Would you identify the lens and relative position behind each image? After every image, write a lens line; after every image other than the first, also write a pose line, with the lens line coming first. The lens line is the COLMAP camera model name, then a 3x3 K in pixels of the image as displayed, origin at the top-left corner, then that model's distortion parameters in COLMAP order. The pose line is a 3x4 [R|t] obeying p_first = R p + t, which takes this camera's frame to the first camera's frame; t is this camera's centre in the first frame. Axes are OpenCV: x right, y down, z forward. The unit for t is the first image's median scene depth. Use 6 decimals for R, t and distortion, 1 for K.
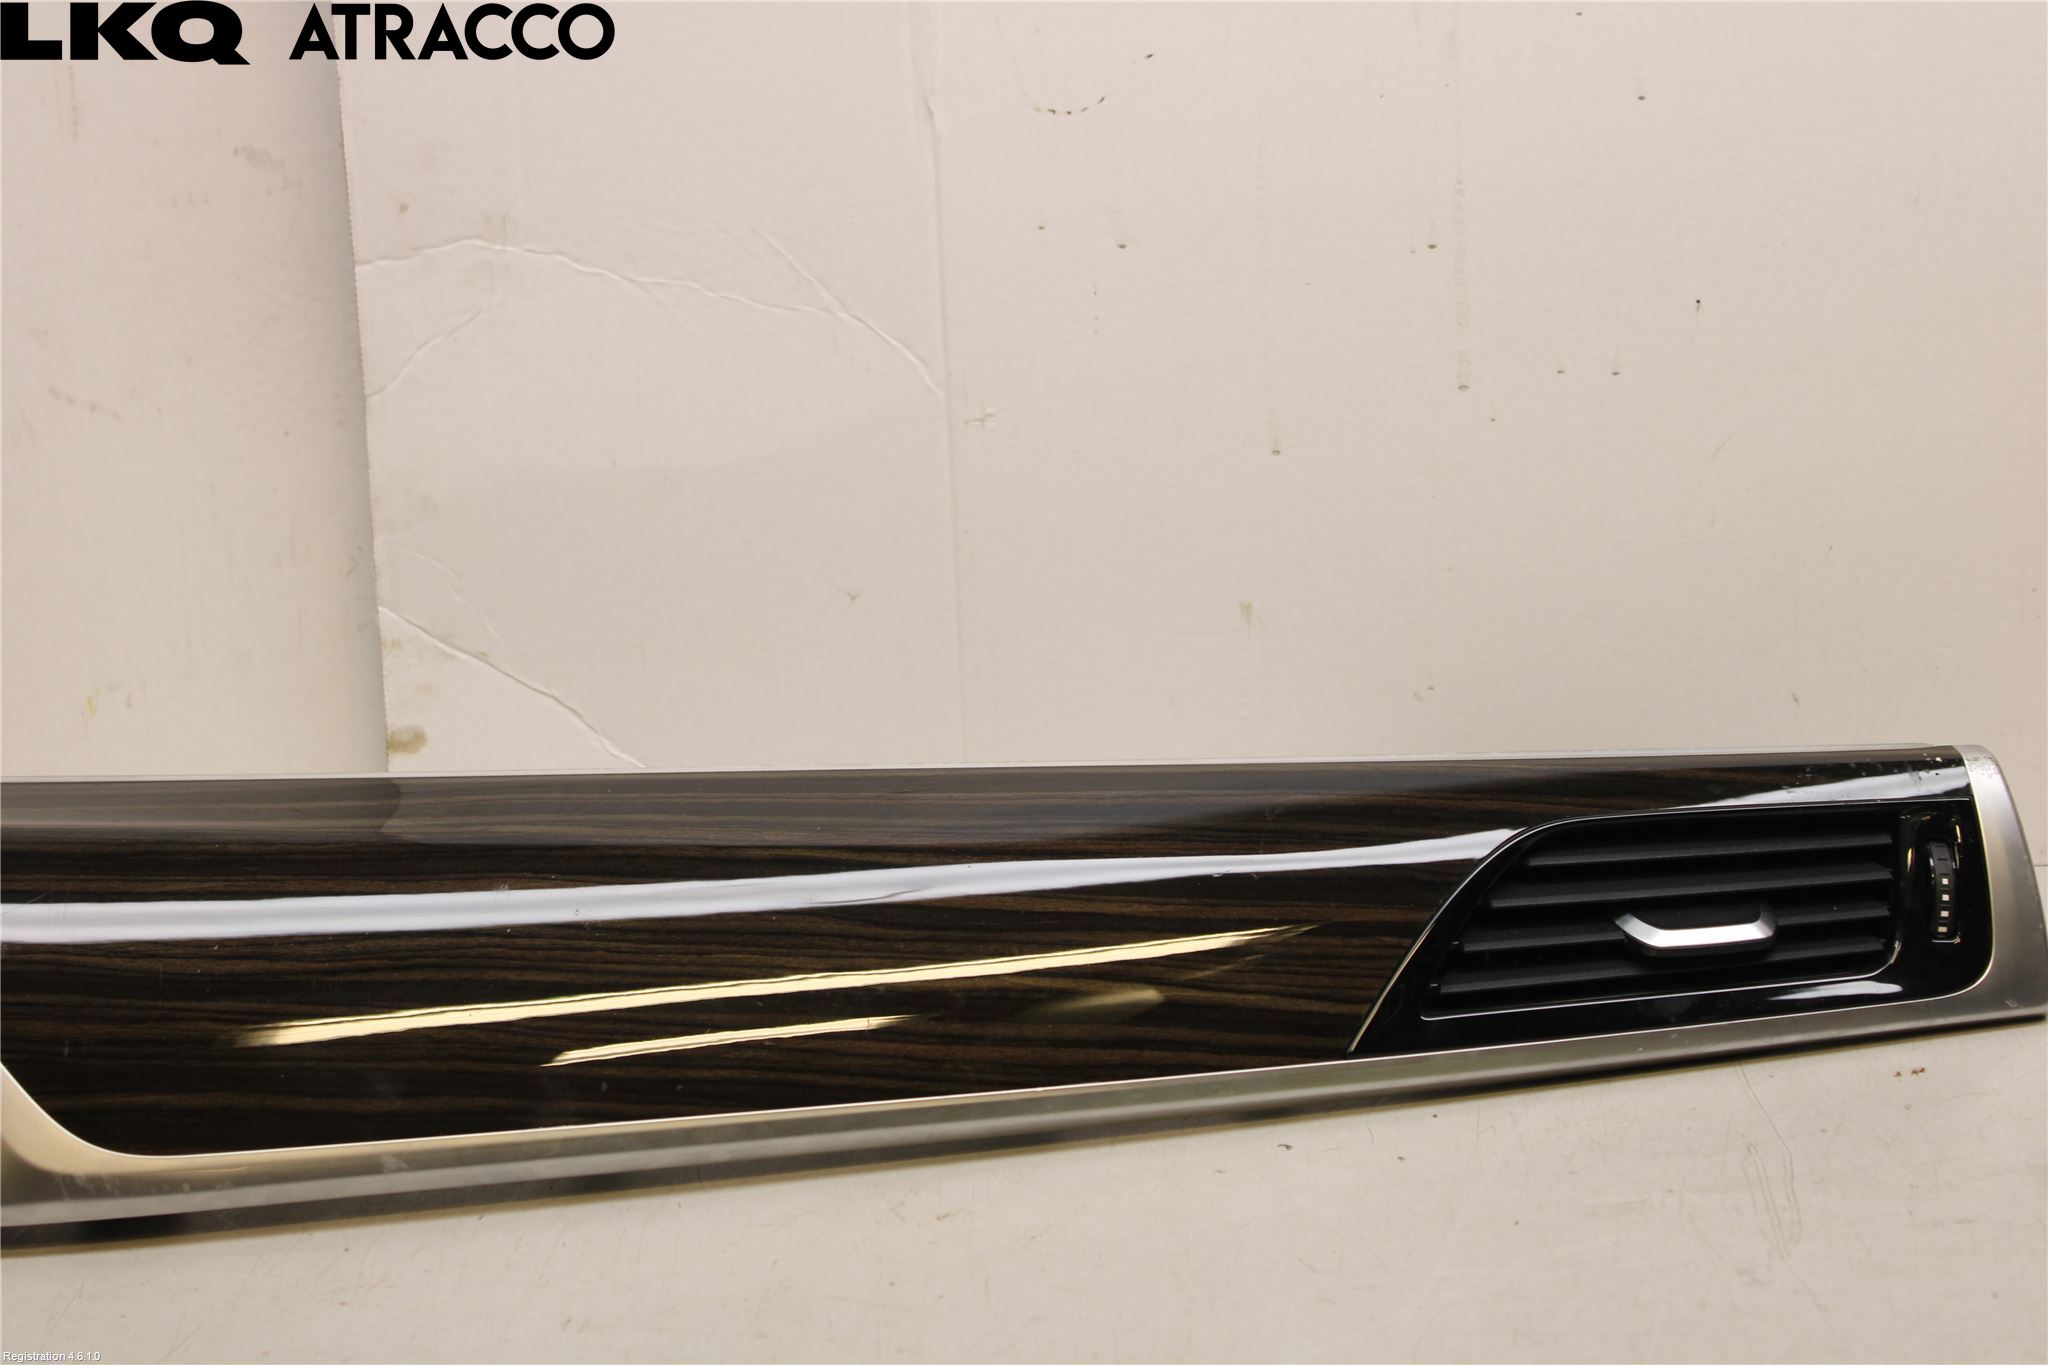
lens RADIAL K [[3722.9, 0, 1024.0], [0, 3722.9, 682.5], [0, 0, 1]] dist [-0.033631, 0.363169]
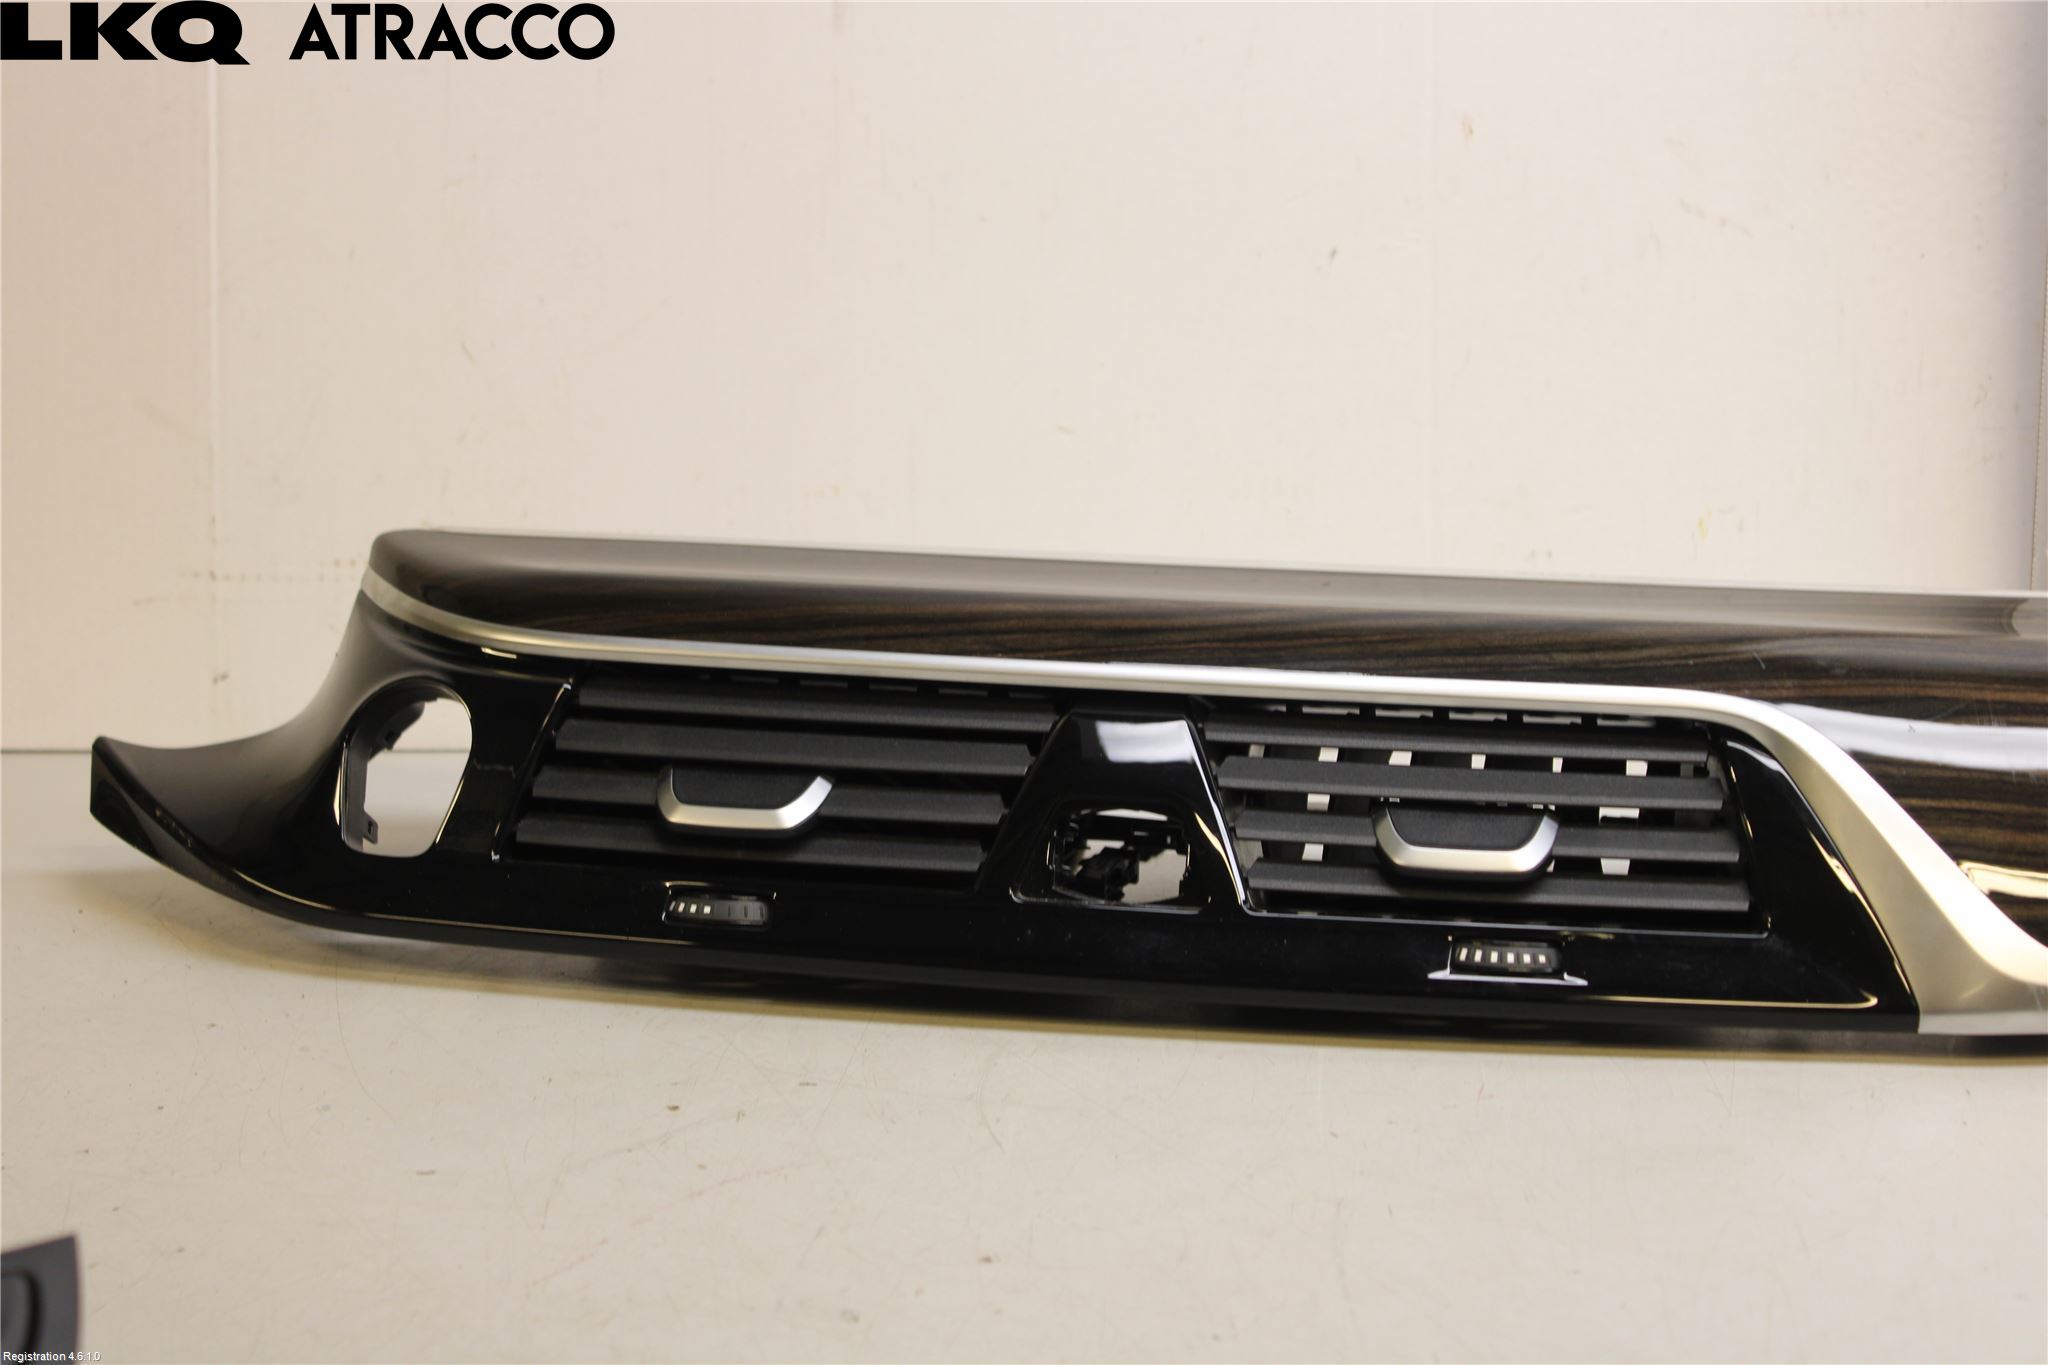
lens RADIAL K [[3884.6, 0, 1024.0], [0, 3884.6, 682.5], [0, 0, 1]] dist [0.030418, 0.062004]
pose [[0.998042, 0.043129, -0.045299, -0.381692], [-0.042424, 0.998965, 0.016418, 0.037530], [0.045960, -0.014464, 0.998839, -0.026317]]
